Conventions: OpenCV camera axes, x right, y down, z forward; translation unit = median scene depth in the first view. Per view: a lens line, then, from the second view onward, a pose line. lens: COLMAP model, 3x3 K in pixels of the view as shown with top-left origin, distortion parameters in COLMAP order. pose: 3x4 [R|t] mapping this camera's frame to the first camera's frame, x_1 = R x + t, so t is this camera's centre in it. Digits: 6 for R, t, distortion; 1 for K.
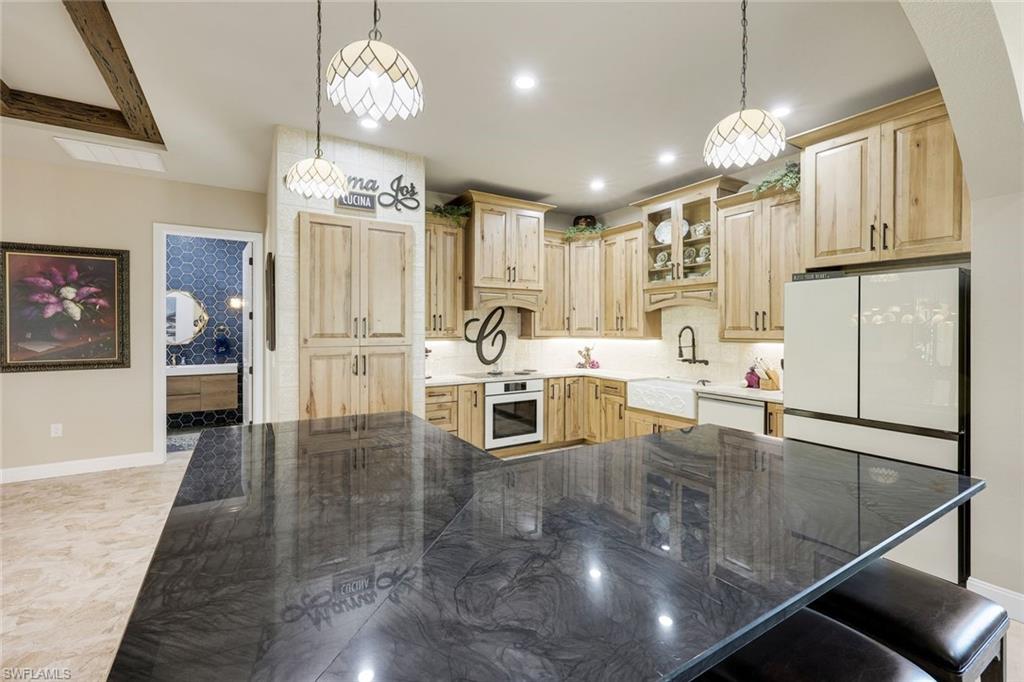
lens RADIAL K [[438.0, 0, 507.7], [0, 438.0, 329.4], [0, 0, 1]] dist [0.000695, 0.000040]
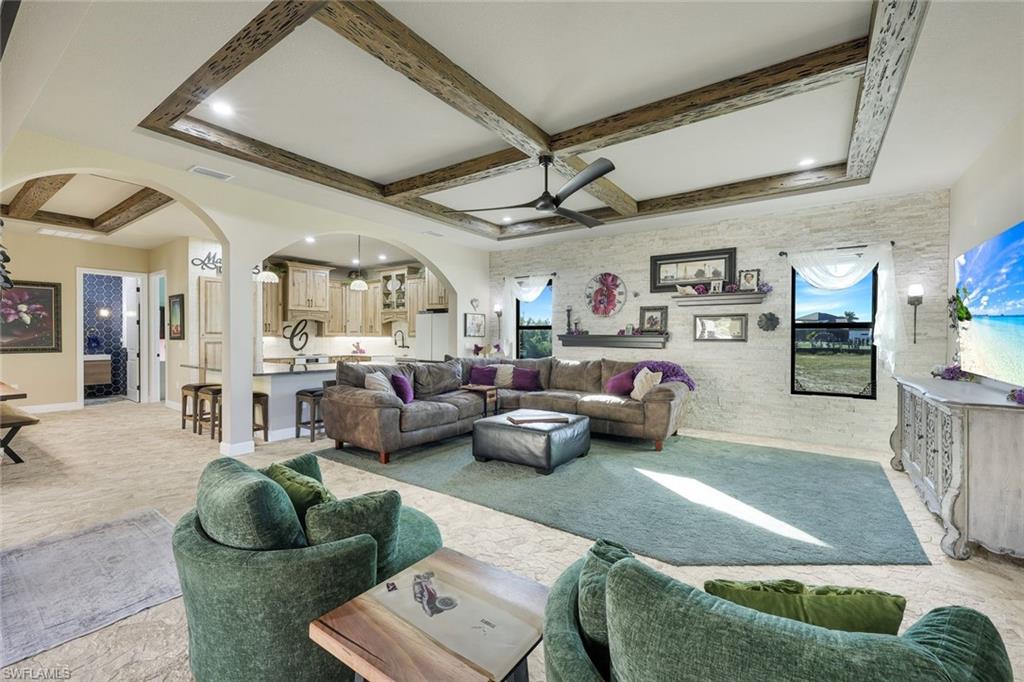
lens RADIAL K [[438.0, 0, 512.4], [0, 438.0, 339.8], [0, 0, 1]] dist [0.000695, 0.000040]
pose [[0.921198, -0.000111, 0.389094, 0.084599], [-0.002852, 0.999971, 0.007036, 0.021659], [-0.389084, -0.007592, 0.921171, -1.222882]]
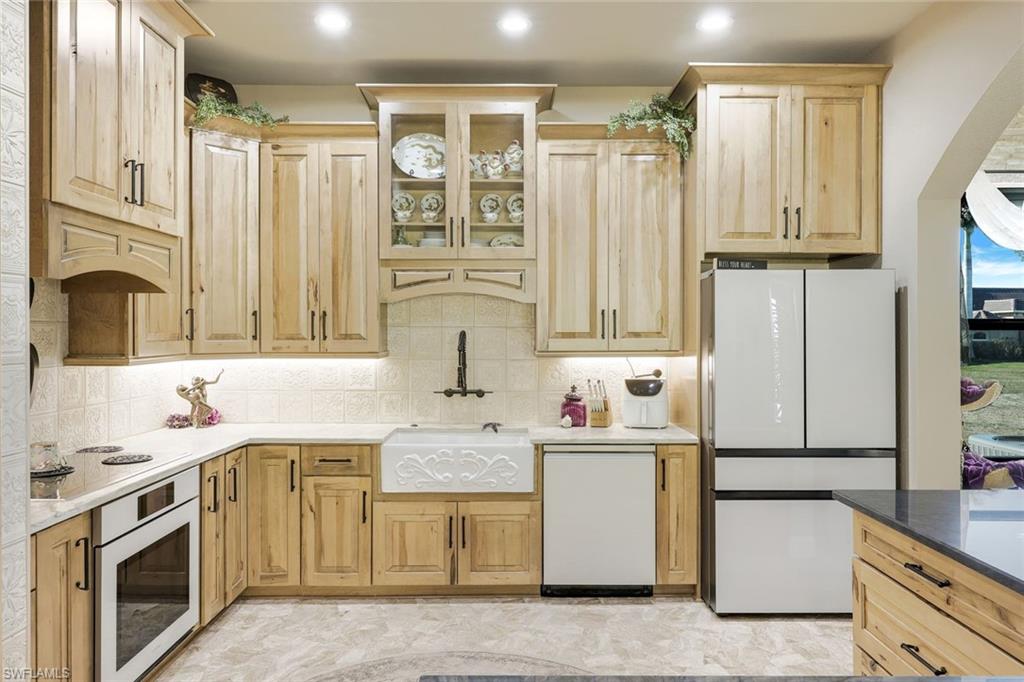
lens RADIAL K [[710.9, 0, 518.4], [0, 710.9, 341.0], [0, 0, 1]] dist [0.003996, -0.003120]
pose [[0.514536, -0.009080, 0.857421, -0.345630], [0.002409, 0.999955, 0.009144, -0.003113], [-0.857466, -0.002639, 0.514535, 0.472458]]
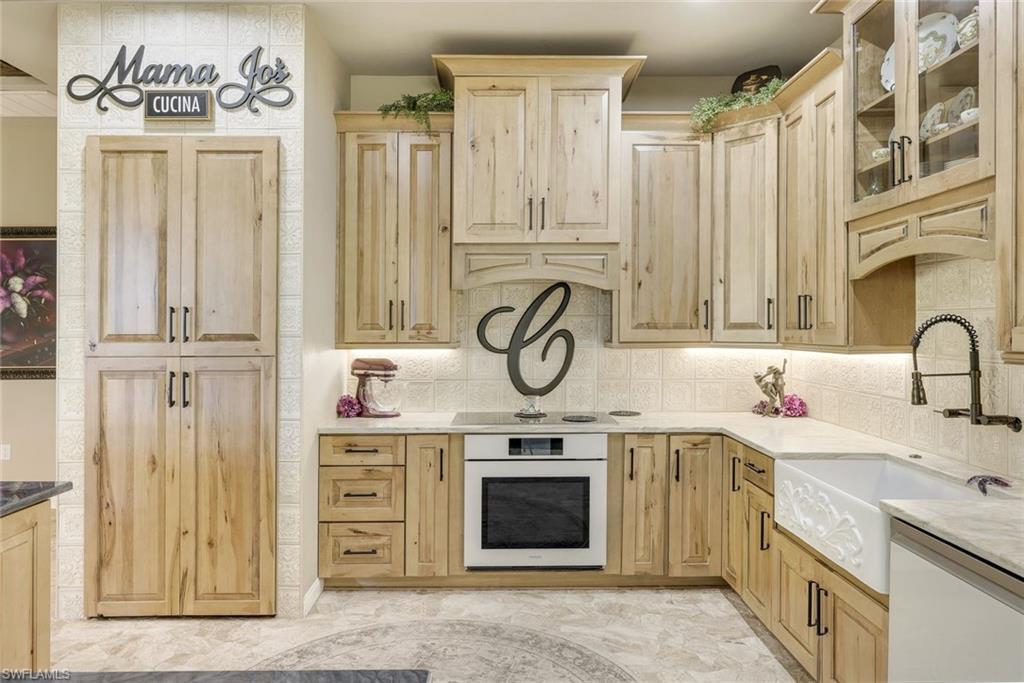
lens RADIAL K [[672.9, 0, 508.1], [0, 672.9, 331.4], [0, 0, 1]] dist [-0.000114, -0.000621]
pose [[0.858366, -0.000766, -0.513037, 0.390138], [0.001796, 0.999997, 0.001512, 0.003703], [0.513035, -0.002220, 0.858365, 0.368810]]
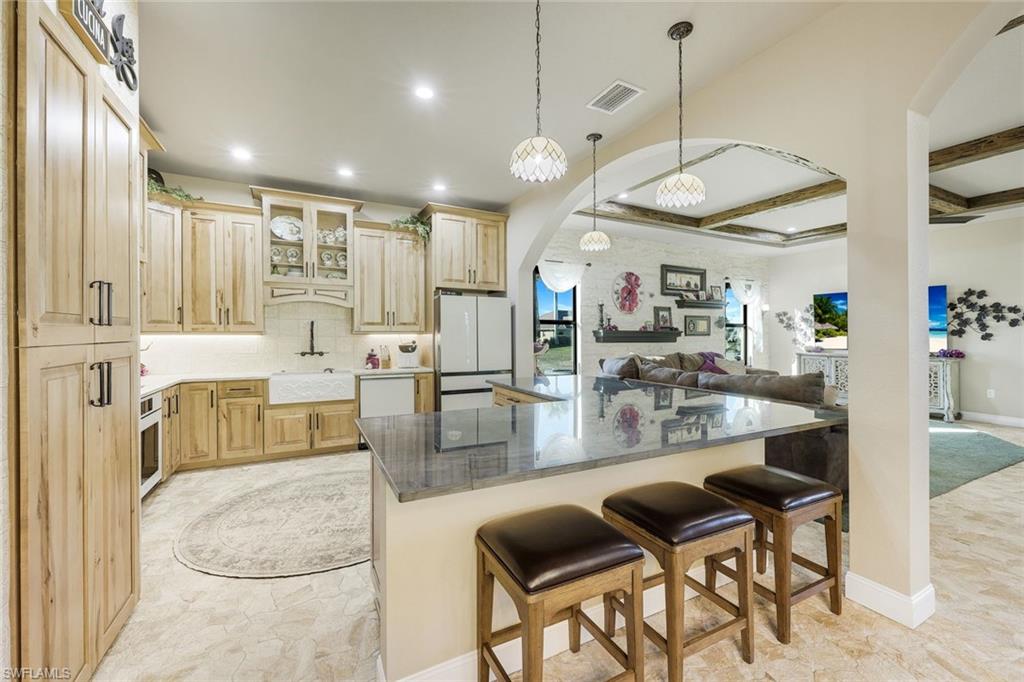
lens RADIAL K [[414.3, 0, 517.6], [0, 414.3, 340.2], [0, 0, 1]] dist [0.000546, -0.000101]
pose [[0.070407, -0.016724, 0.997378, -0.594174], [0.000467, 0.999860, 0.016733, 0.022951], [-0.997518, -0.000712, 0.070405, 0.422182]]
